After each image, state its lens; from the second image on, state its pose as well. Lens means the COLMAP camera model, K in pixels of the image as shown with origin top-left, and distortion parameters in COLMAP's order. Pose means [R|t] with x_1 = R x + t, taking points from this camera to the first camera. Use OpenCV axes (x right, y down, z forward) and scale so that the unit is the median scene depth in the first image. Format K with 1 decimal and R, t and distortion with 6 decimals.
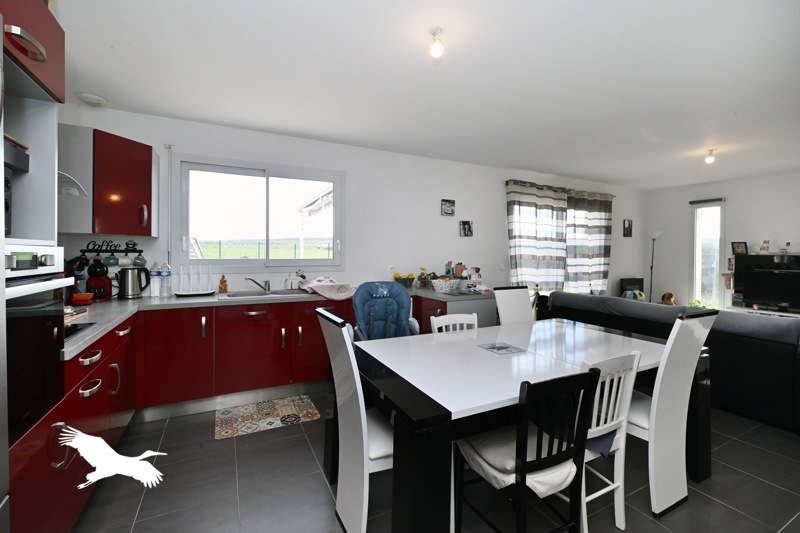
lens RADIAL K [[324.5, 0, 401.5], [0, 324.5, 260.9], [0, 0, 1]] dist [-0.002585, -0.000316]
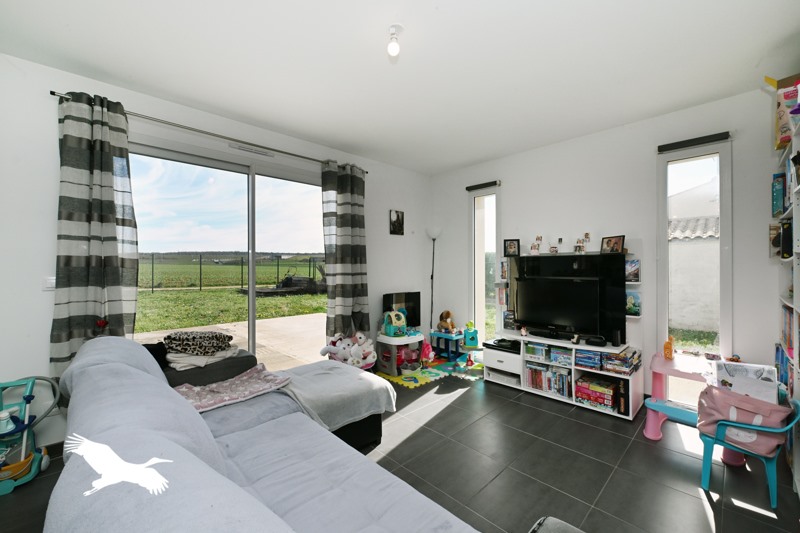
lens RADIAL K [[324.5, 0, 398.6], [0, 324.5, 268.0], [0, 0, 1]] dist [-0.002585, -0.000316]
pose [[0.948772, -0.014095, 0.315646, 0.536686], [0.019653, 0.999703, -0.014433, 0.010618], [-0.315349, 0.019897, 0.948767, 0.366798]]
